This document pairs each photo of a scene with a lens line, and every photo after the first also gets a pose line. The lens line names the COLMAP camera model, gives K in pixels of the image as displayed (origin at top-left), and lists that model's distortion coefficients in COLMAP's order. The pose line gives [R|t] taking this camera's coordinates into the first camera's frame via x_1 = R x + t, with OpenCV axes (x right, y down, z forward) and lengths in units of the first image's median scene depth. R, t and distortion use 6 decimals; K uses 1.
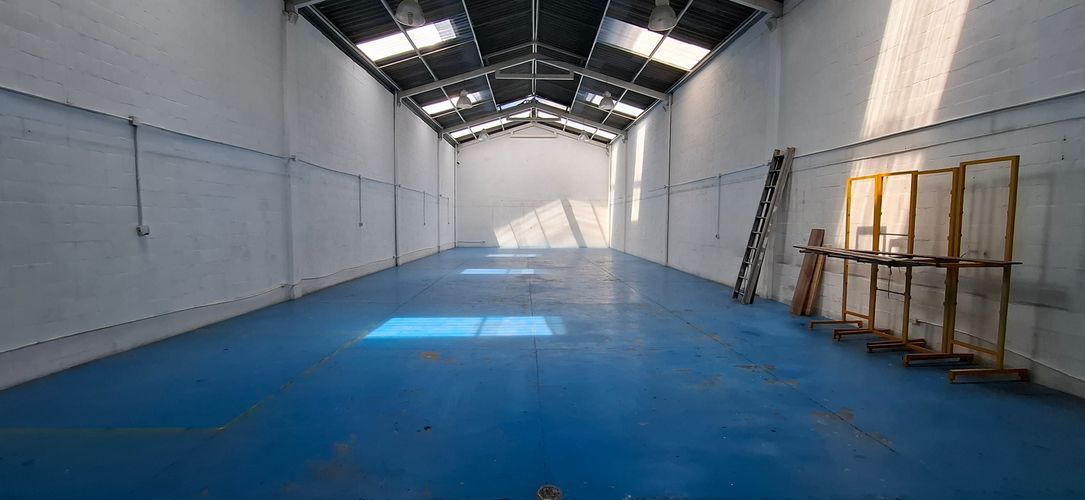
lens RADIAL K [[439.5, 0, 545.7], [0, 439.5, 250.4], [0, 0, 1]] dist [-0.000388, 0.000364]
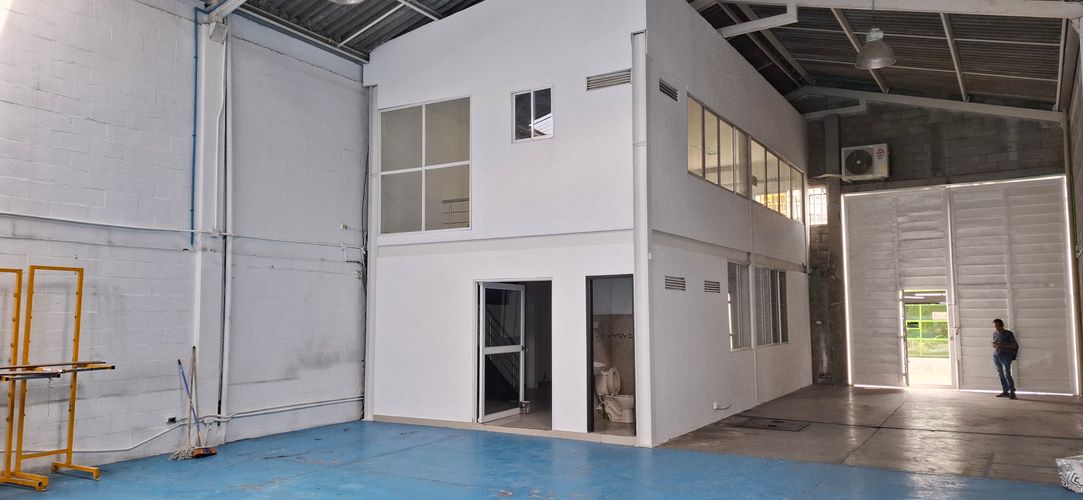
lens RADIAL K [[738.0, 0, 555.8], [0, 738.0, 251.9], [0, 0, 1]] dist [0.121413, -0.126791]
pose [[-0.837517, 0.052436, 0.543889, -0.381285], [0.043372, 0.998624, -0.029490, -0.053598], [-0.544687, -0.001109, -0.838639, 0.730699]]
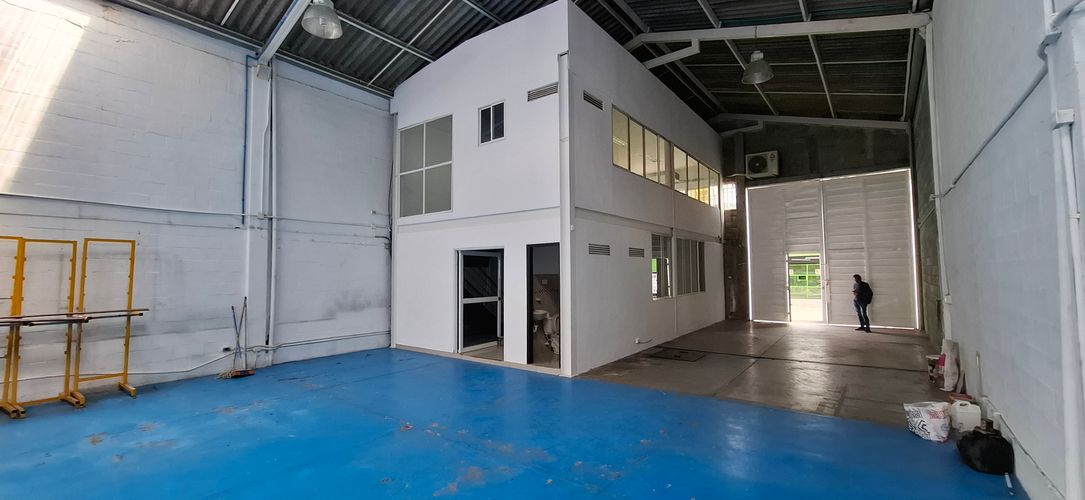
lens RADIAL K [[432.7, 0, 550.8], [0, 432.7, 247.6], [0, 0, 1]] dist [-0.003527, -0.000057]
pose [[-0.781193, 0.045686, 0.622616, -0.375656], [0.052724, 0.998584, -0.007120, -0.037414], [-0.622060, 0.027265, -0.782495, 0.470595]]
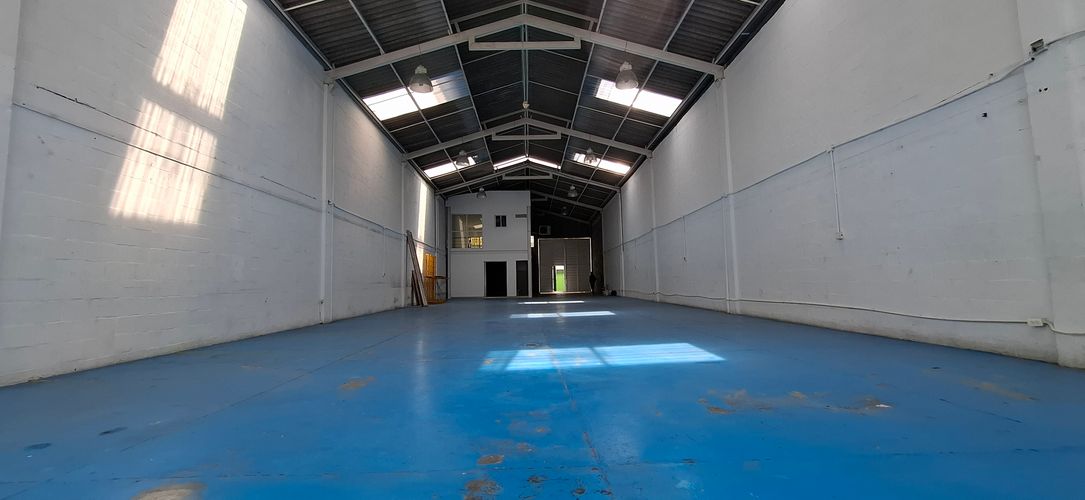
lens RADIAL K [[434.5, 0, 546.8], [0, 434.5, 250.9], [0, 0, 1]] dist [0.000166, 0.000152]
pose [[-0.999730, 0.022034, -0.007431, -0.072941], [0.022098, 0.999719, -0.008600, -0.075951], [0.007239, -0.008762, -0.999935, 2.251717]]
